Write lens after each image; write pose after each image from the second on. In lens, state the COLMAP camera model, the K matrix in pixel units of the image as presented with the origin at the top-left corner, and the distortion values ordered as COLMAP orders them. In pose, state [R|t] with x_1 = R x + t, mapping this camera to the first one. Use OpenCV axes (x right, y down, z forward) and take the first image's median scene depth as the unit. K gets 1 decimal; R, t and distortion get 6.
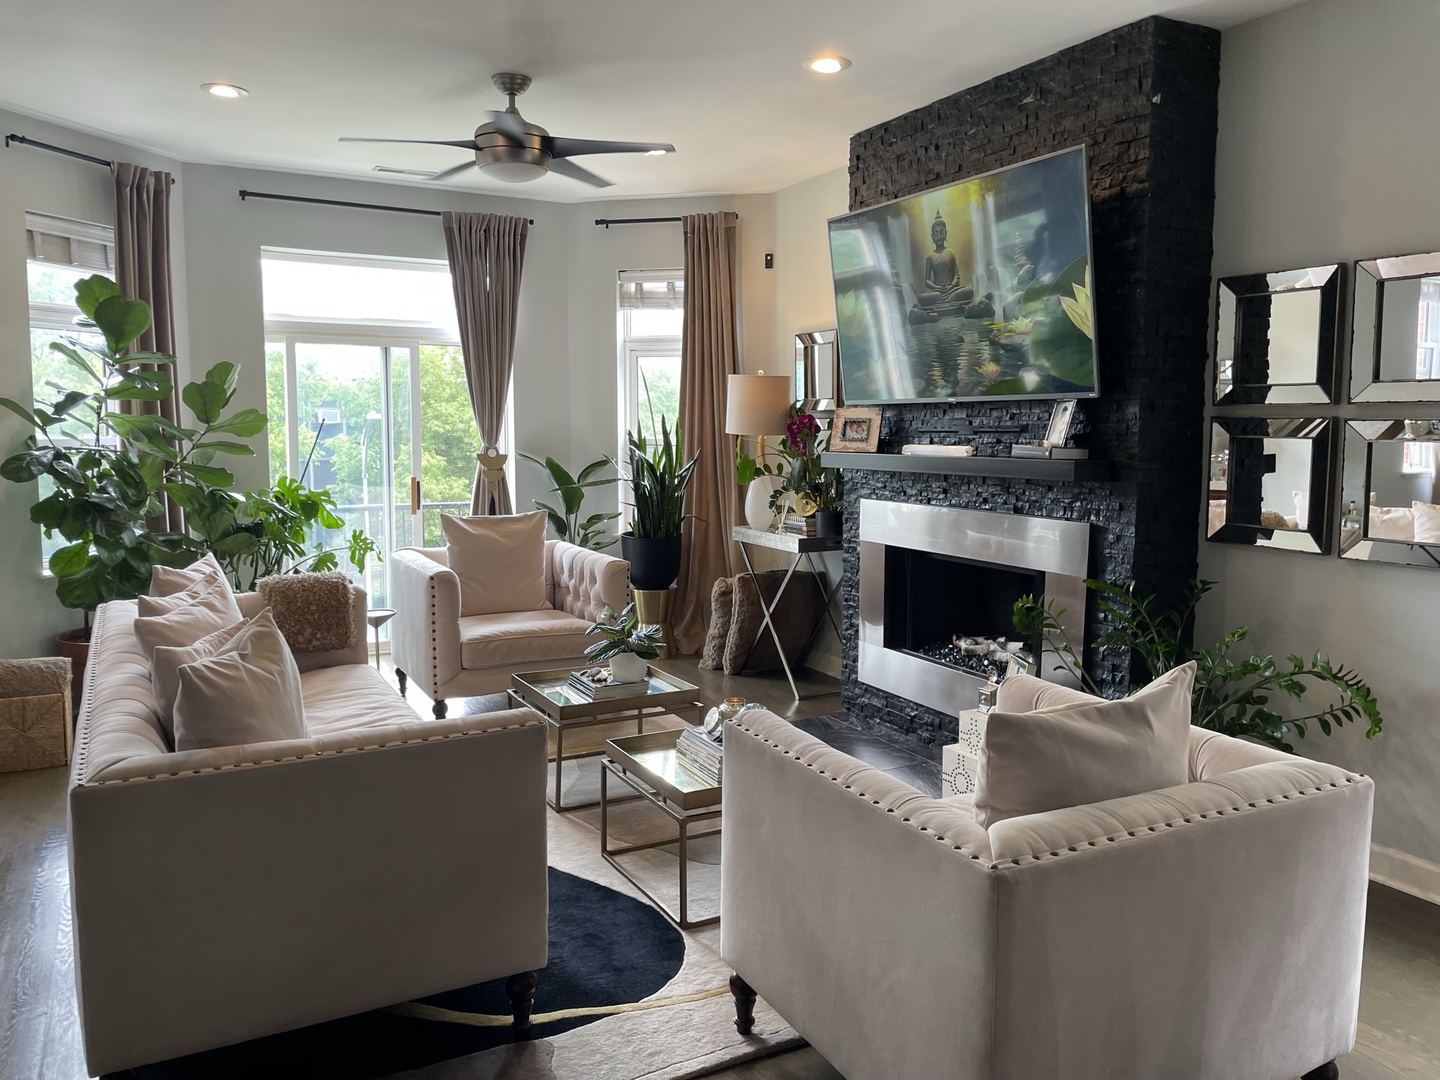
lens RADIAL K [[1085.3, 0, 720.0], [0, 1085.3, 540.0], [0, 0, 1]] dist [0.096560, -0.202163]
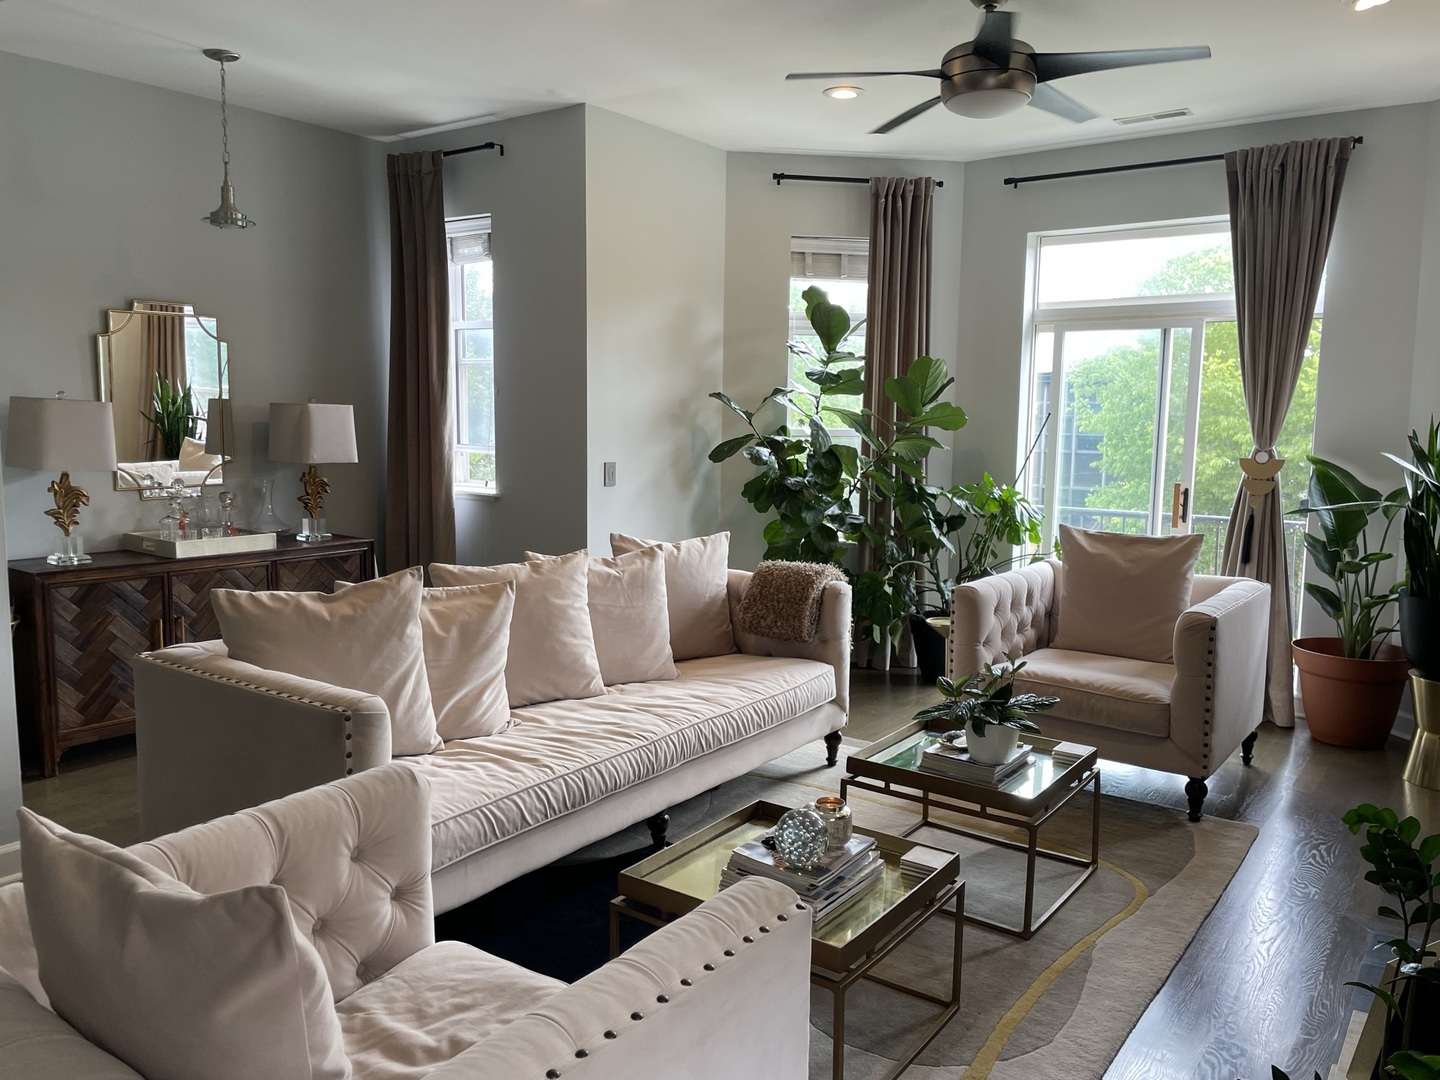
lens RADIAL K [[1088.8, 0, 720.0], [0, 1088.8, 540.0], [0, 0, 1]] dist [0.096995, -0.118452]
pose [[0.411140, 0.114354, -0.904371, 0.377219], [-0.105119, 0.991429, 0.077573, -0.046571], [0.905491, 0.063173, 0.419637, 0.362349]]
